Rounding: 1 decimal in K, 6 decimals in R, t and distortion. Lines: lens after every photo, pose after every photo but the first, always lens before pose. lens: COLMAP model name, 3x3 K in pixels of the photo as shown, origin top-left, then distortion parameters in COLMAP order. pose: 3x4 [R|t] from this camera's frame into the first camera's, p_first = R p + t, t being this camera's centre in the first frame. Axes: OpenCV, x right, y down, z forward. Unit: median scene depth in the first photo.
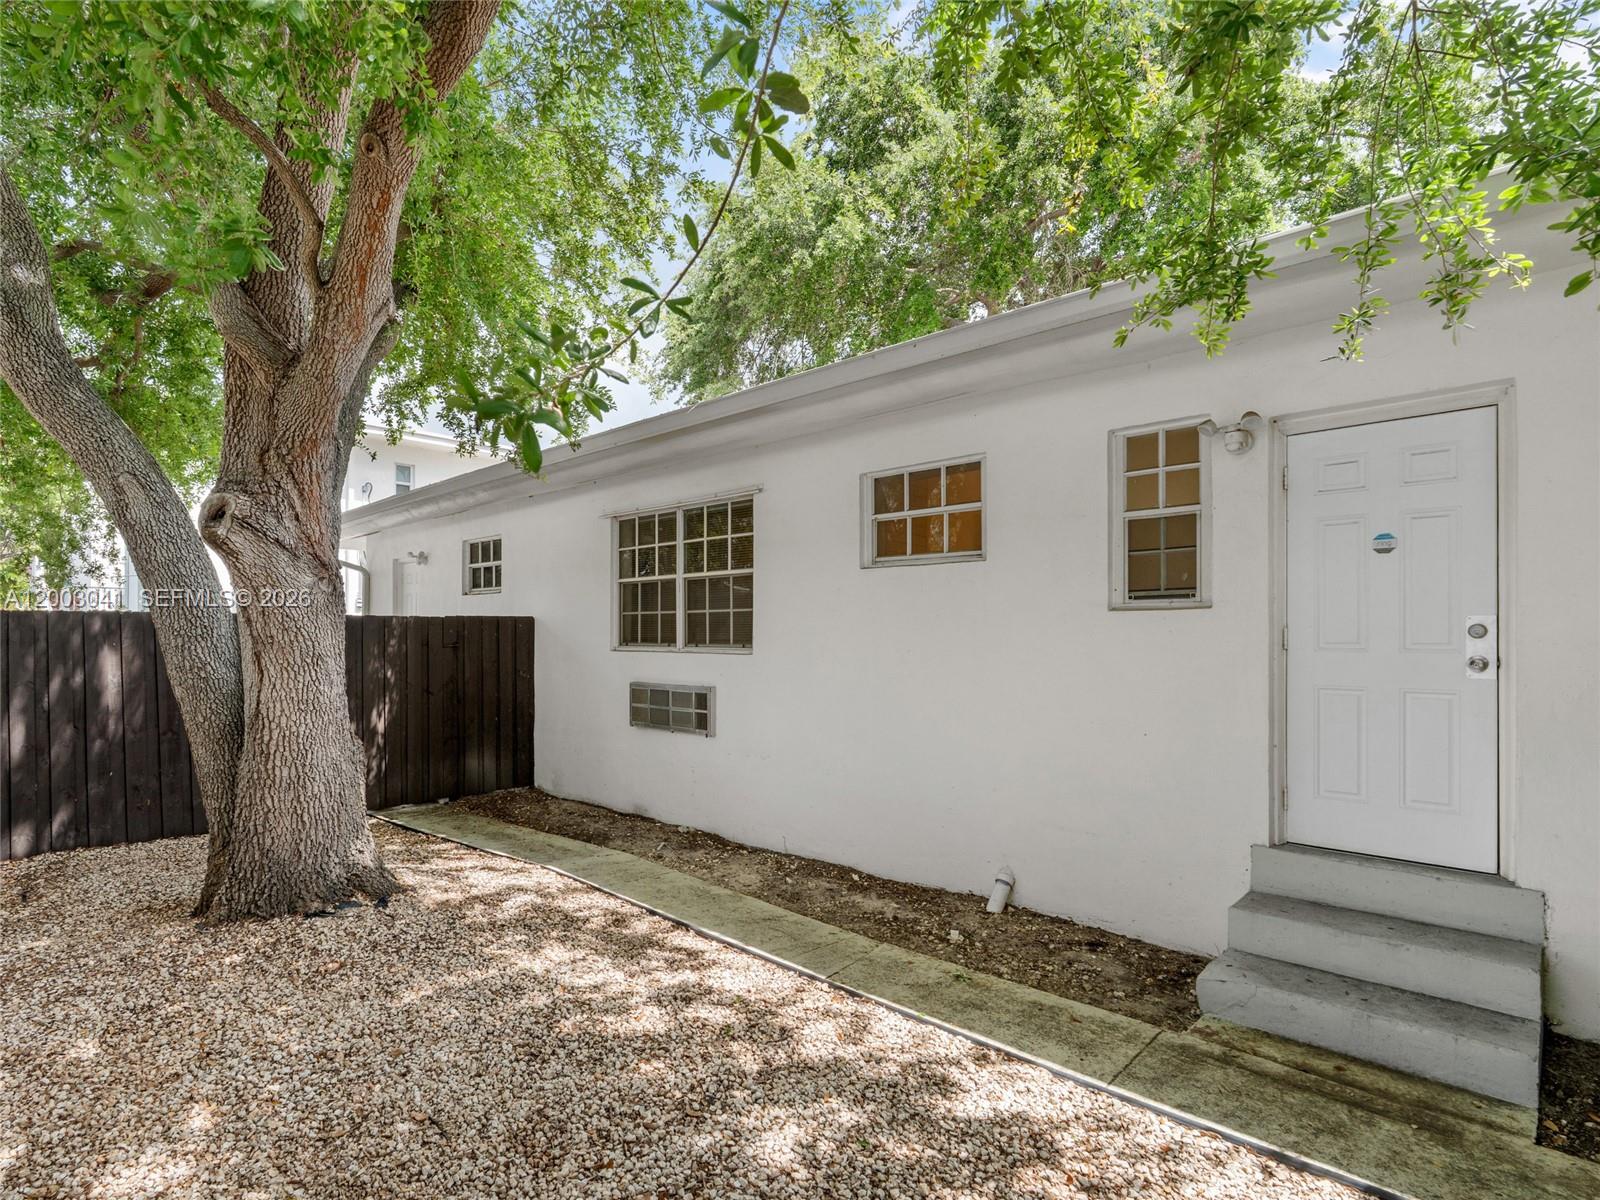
lens RADIAL K [[819.7, 0, 701.0], [0, 819.7, 622.6], [0, 0, 1]] dist [-0.002035, 0.000730]
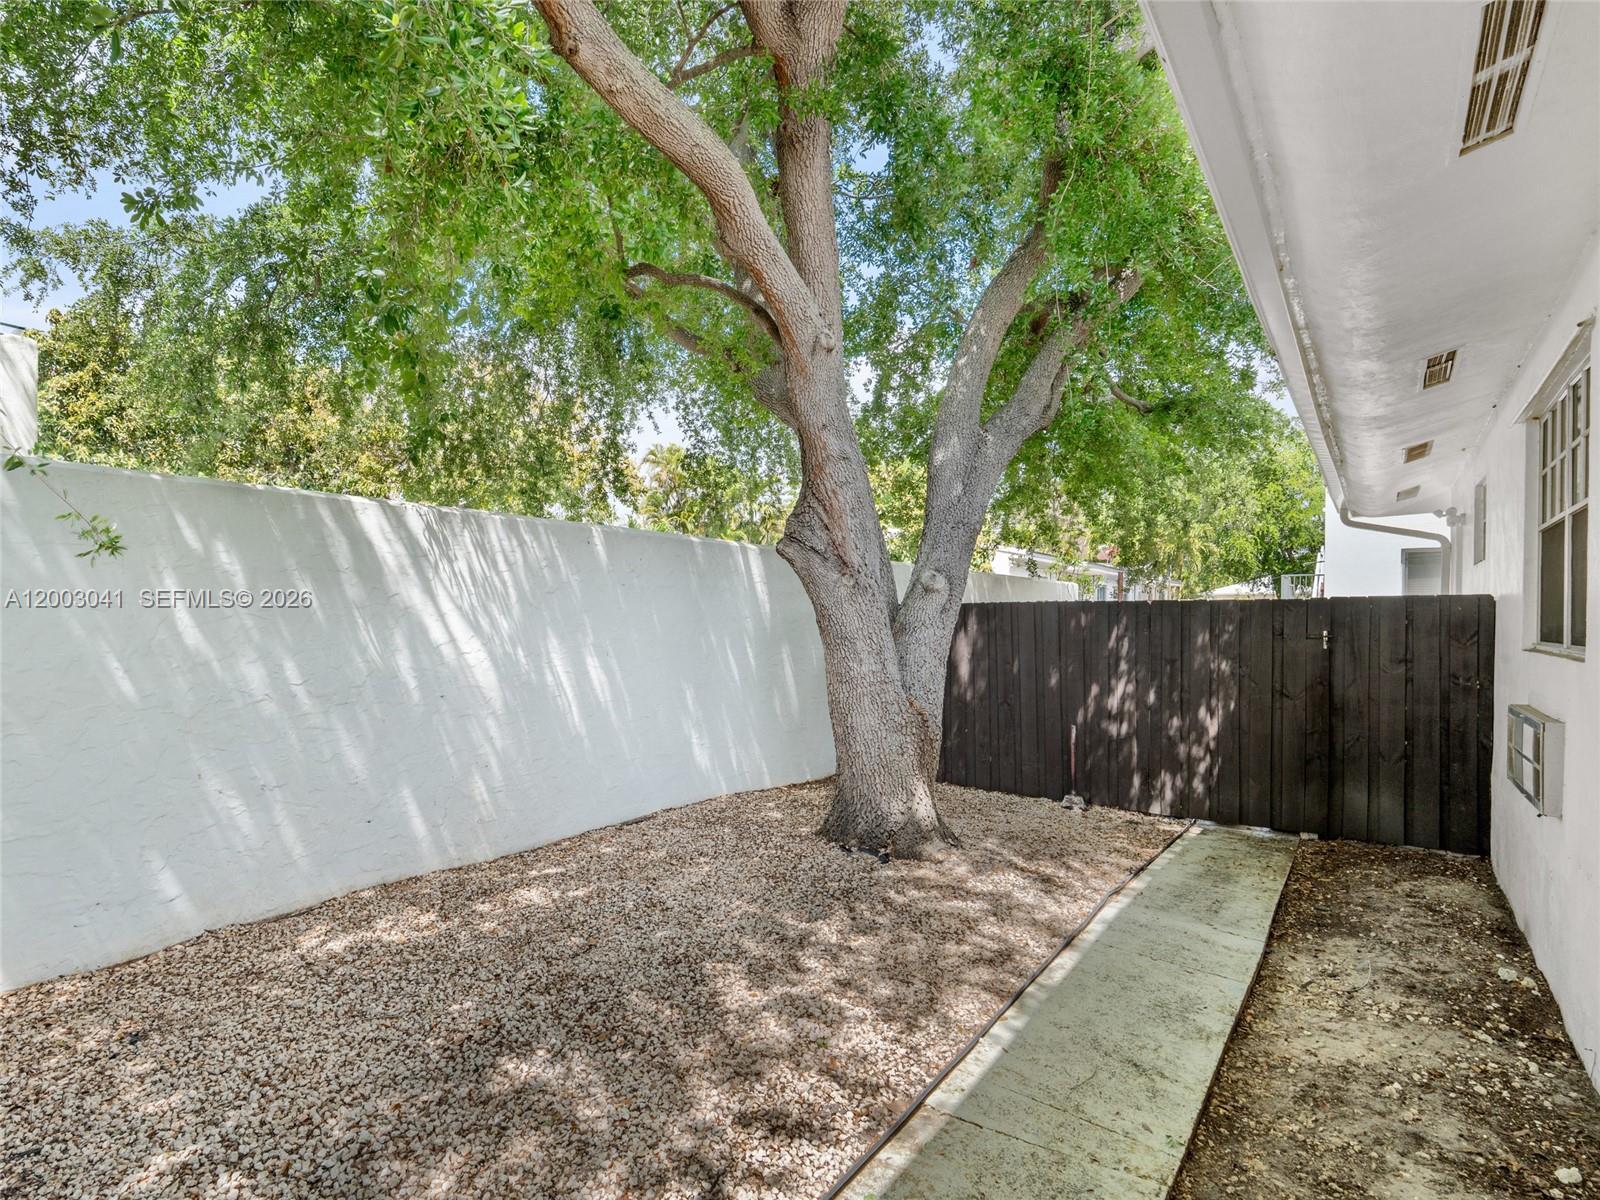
lens RADIAL K [[833.1, 0, 704.7], [0, 833.1, 622.6], [0, 0, 1]] dist [-0.003547, 0.000783]
pose [[0.140342, 0.009031, -0.990062, 0.475247], [0.010858, 0.999884, 0.010660, 0.001413], [0.990044, -0.012246, 0.140228, 0.401196]]
